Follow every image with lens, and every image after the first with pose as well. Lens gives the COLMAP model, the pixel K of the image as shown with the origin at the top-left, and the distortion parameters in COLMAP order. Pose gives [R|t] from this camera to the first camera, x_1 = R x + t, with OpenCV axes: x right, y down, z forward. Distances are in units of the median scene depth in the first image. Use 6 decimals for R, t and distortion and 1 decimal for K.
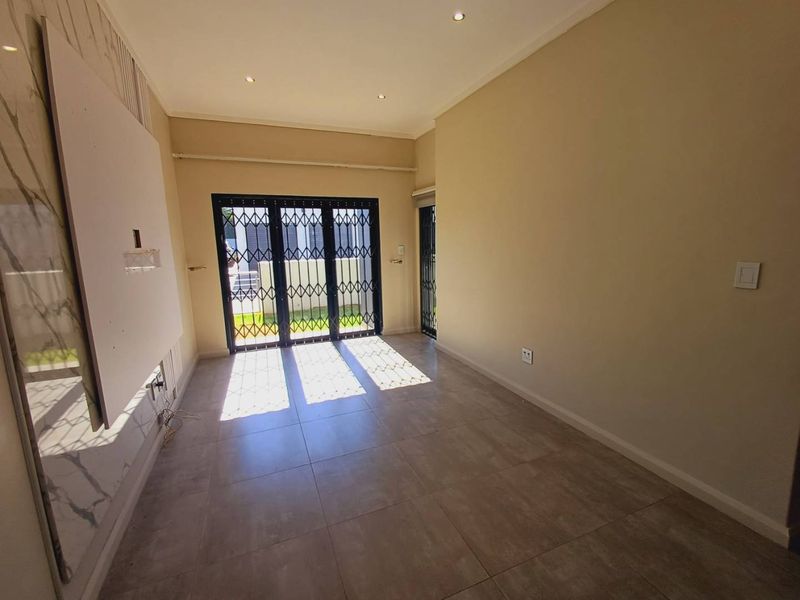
lens RADIAL K [[367.1, 0, 402.1], [0, 367.1, 301.5], [0, 0, 1]] dist [0.010589, -0.004708]
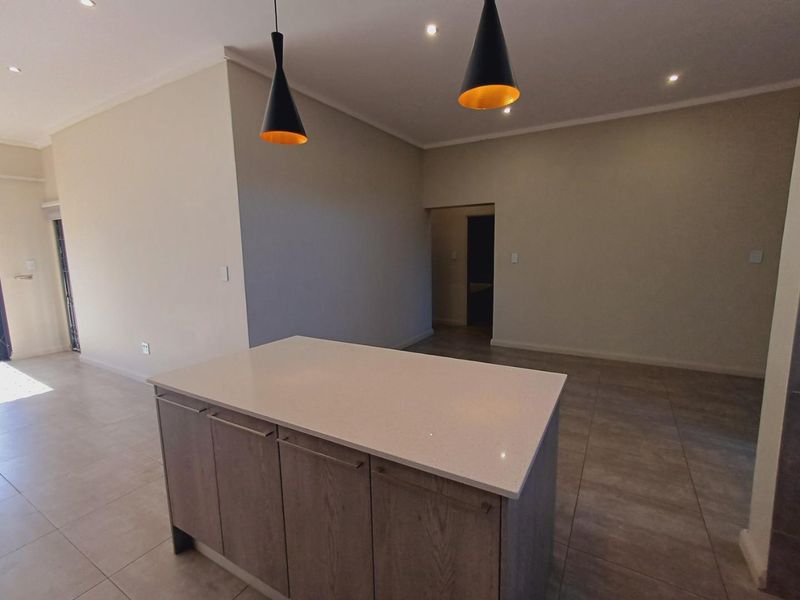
lens RADIAL K [[367.1, 0, 401.0], [0, 367.1, 295.7], [0, 0, 1]] dist [0.010589, -0.004708]
pose [[0.794450, -0.078883, 0.602185, 0.174229], [0.106218, 0.994294, -0.009884, 0.046408], [-0.597969, 0.071815, 0.798295, -0.298749]]
